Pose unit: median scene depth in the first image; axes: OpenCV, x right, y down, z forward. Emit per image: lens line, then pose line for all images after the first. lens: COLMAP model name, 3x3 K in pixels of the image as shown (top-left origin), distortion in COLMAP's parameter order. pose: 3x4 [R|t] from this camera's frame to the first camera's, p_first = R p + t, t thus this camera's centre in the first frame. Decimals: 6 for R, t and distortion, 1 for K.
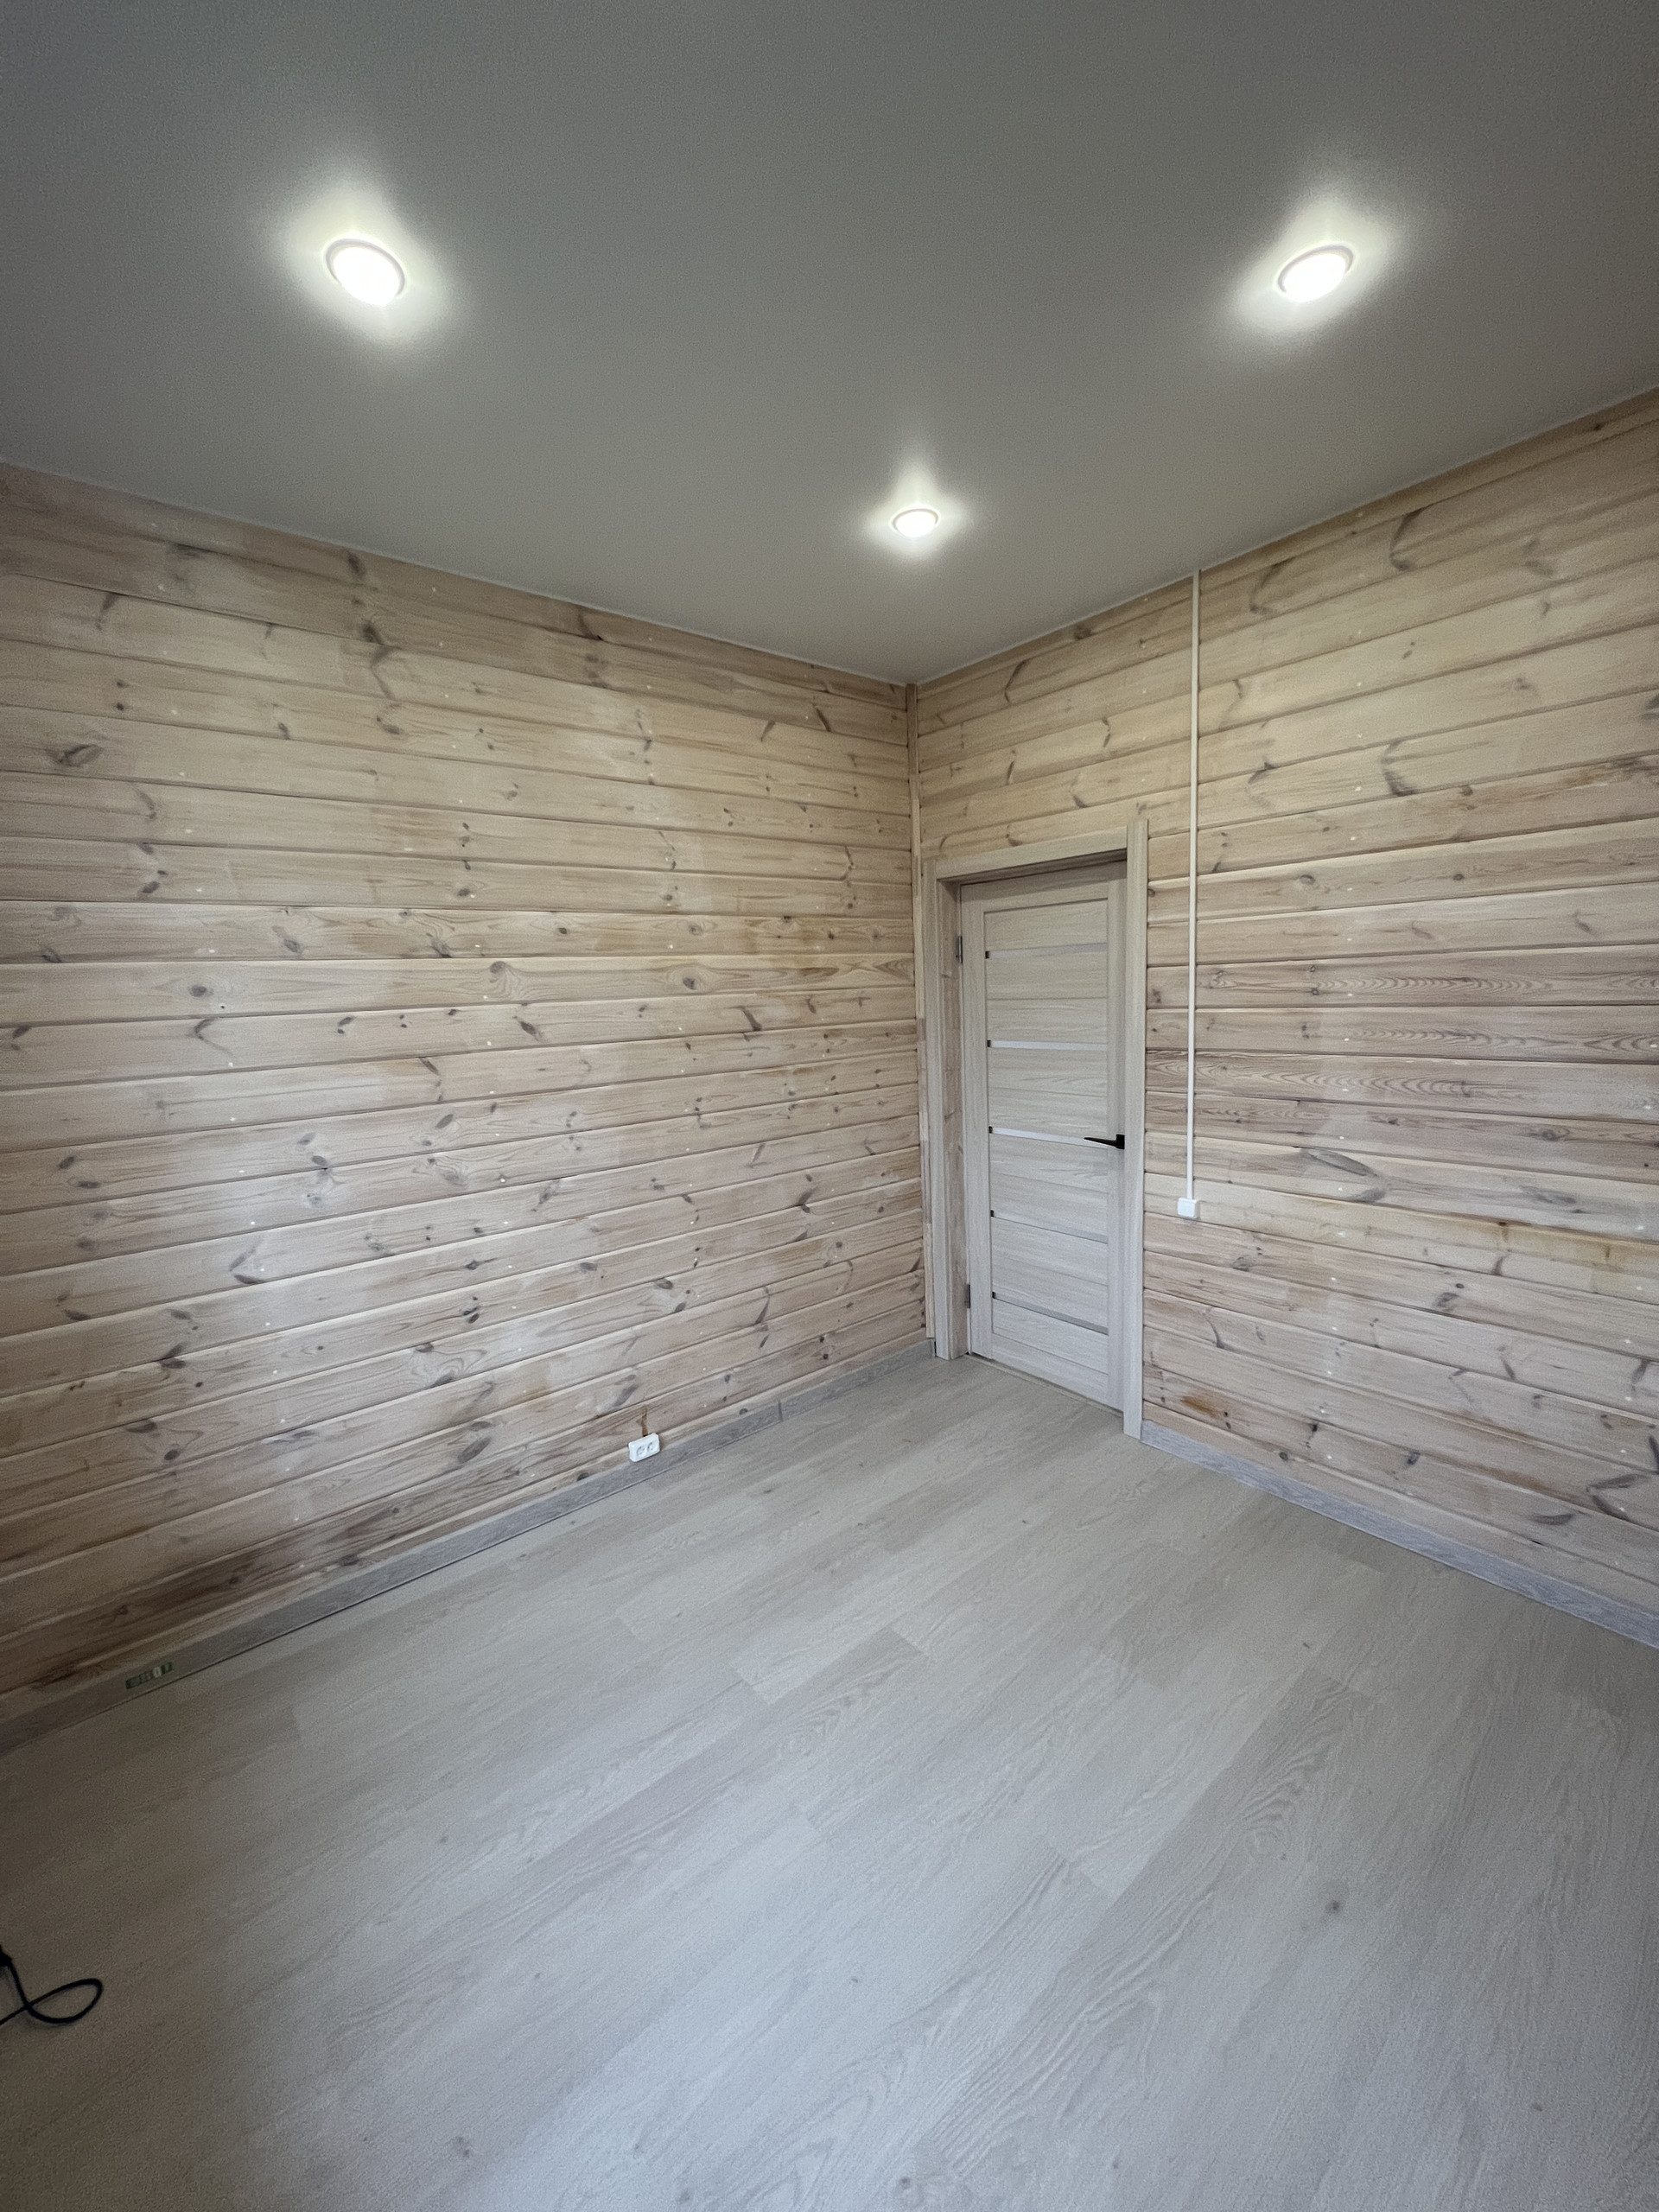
lens RADIAL K [[868.5, 0, 816.7], [0, 868.5, 1106.5], [0, 0, 1]] dist [0.002716, -0.000255]
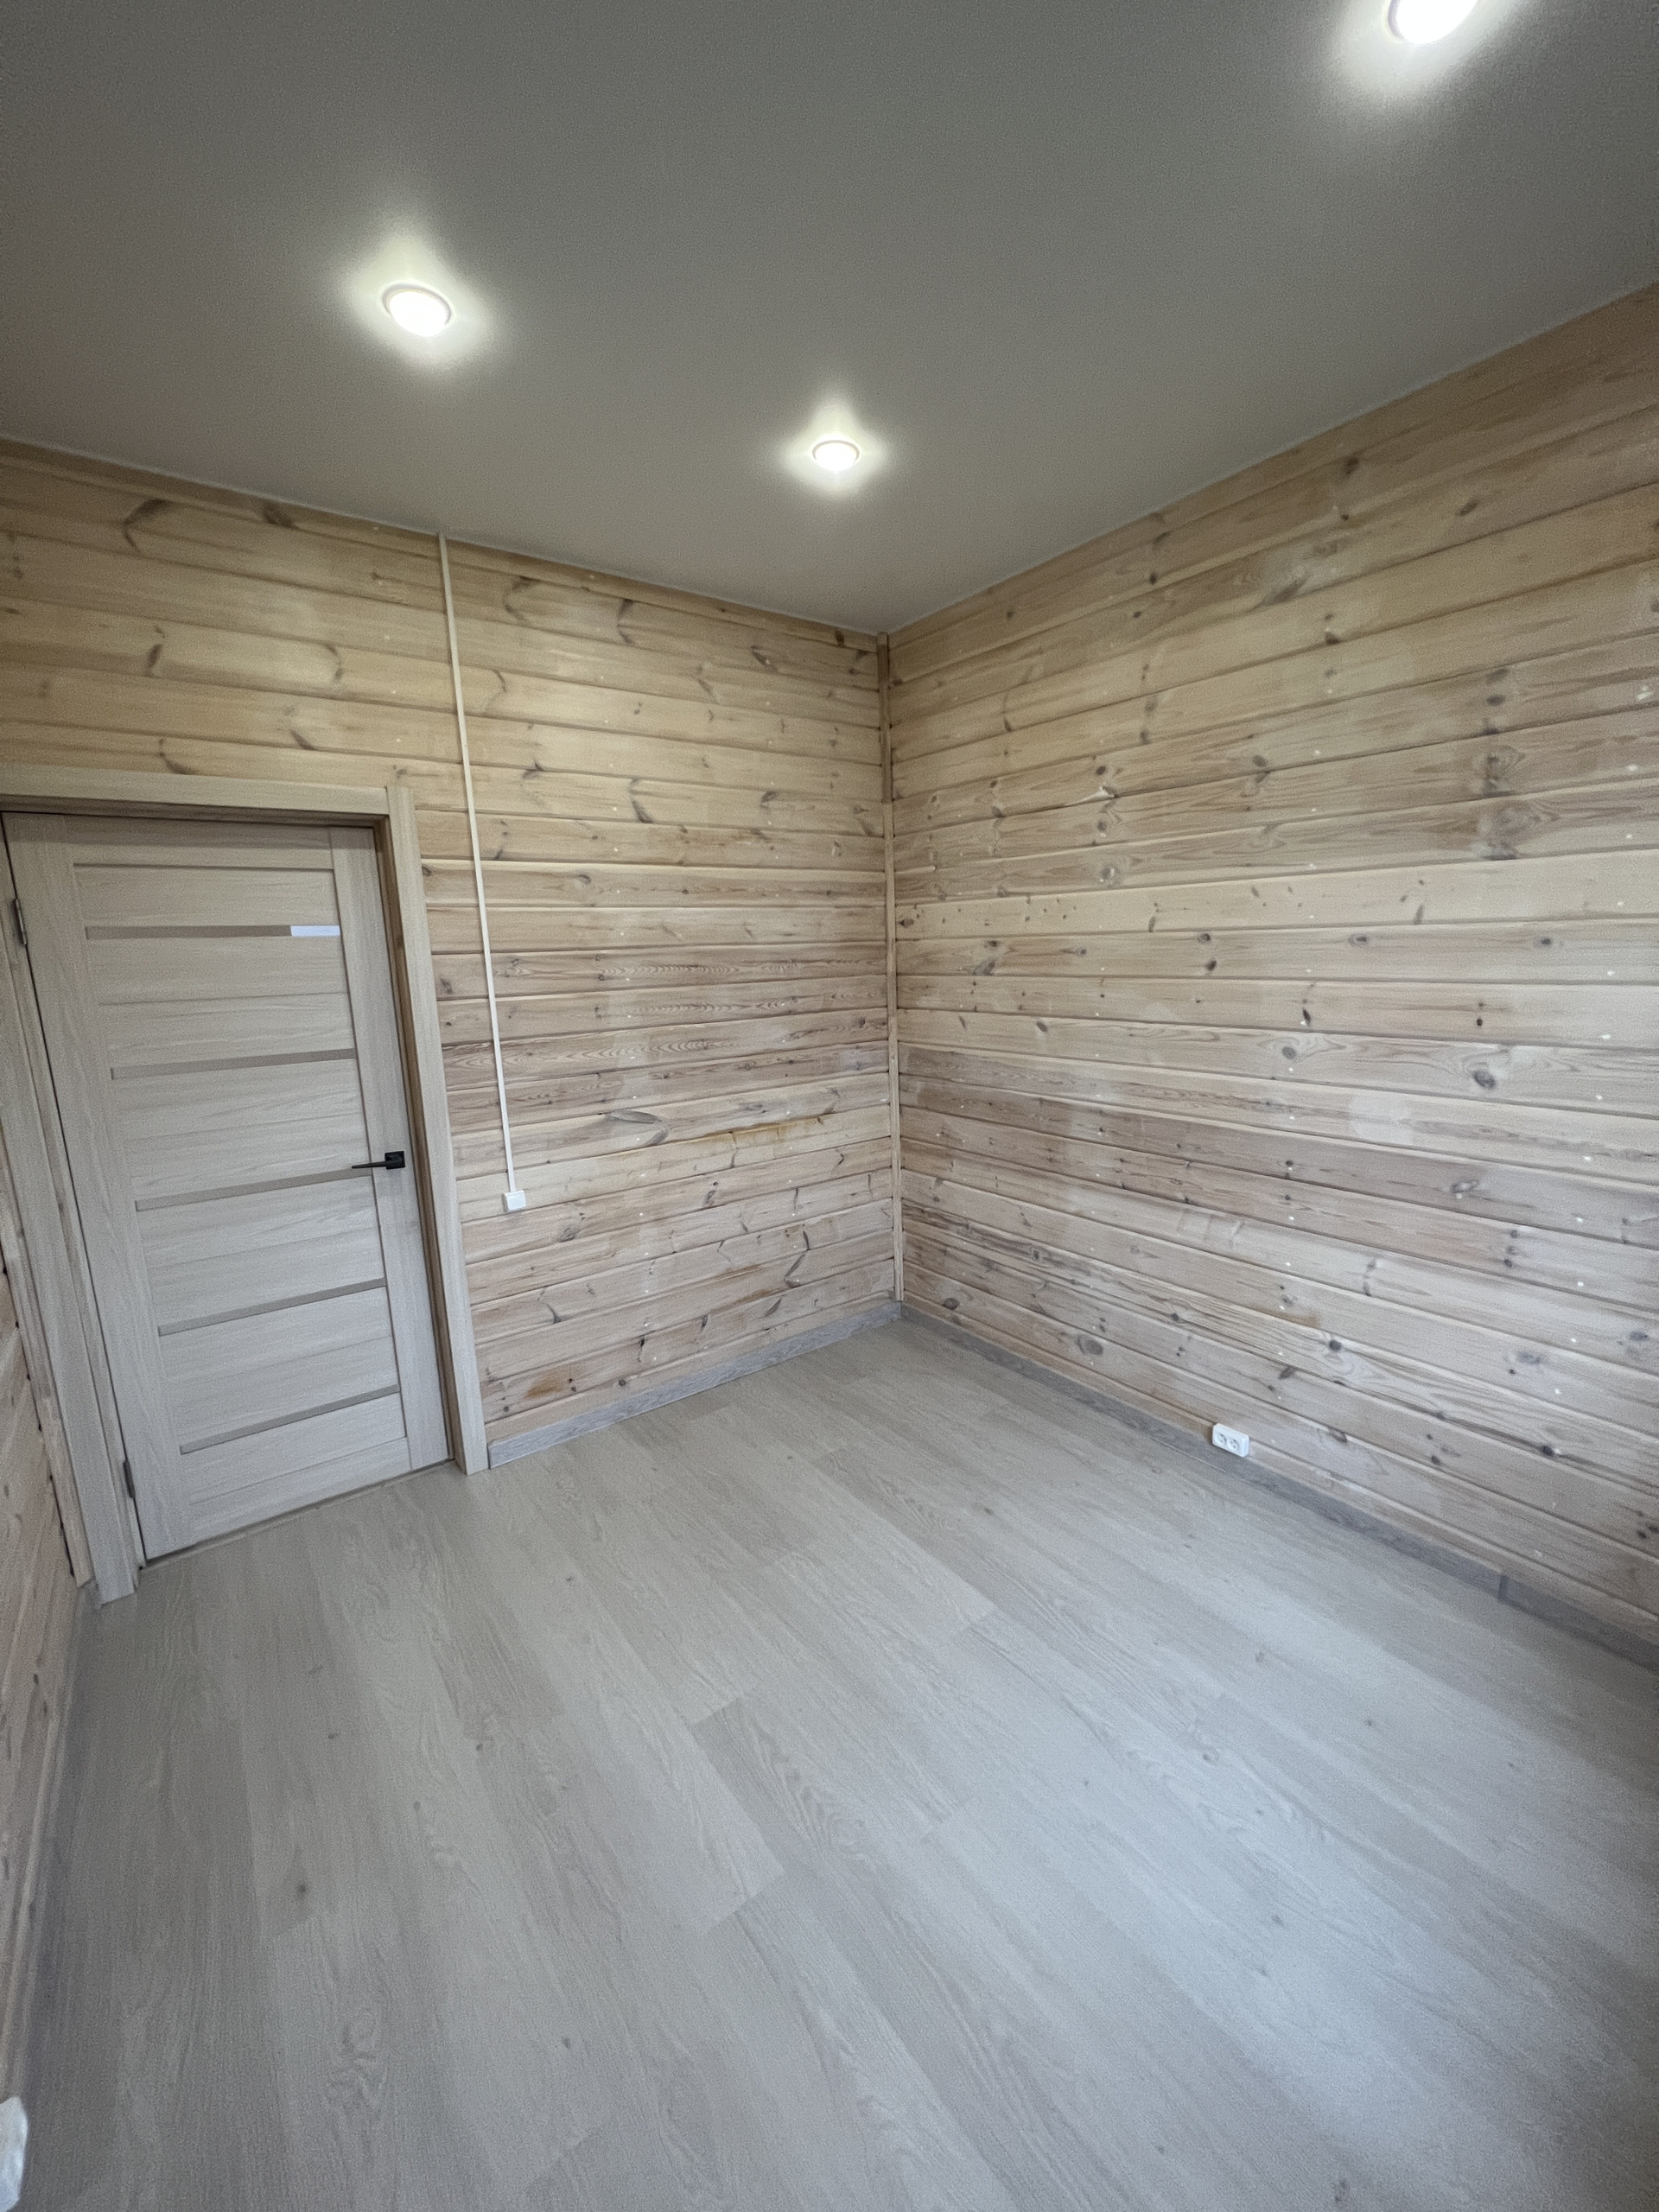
lens RADIAL K [[868.5, 0, 832.3], [0, 868.5, 1107.9], [0, 0, 1]] dist [0.002716, -0.000255]
pose [[0.069537, -0.142427, 0.987360, -0.575280], [0.169999, 0.976970, 0.128956, -0.058970], [-0.982988, 0.158883, 0.092148, 0.616417]]
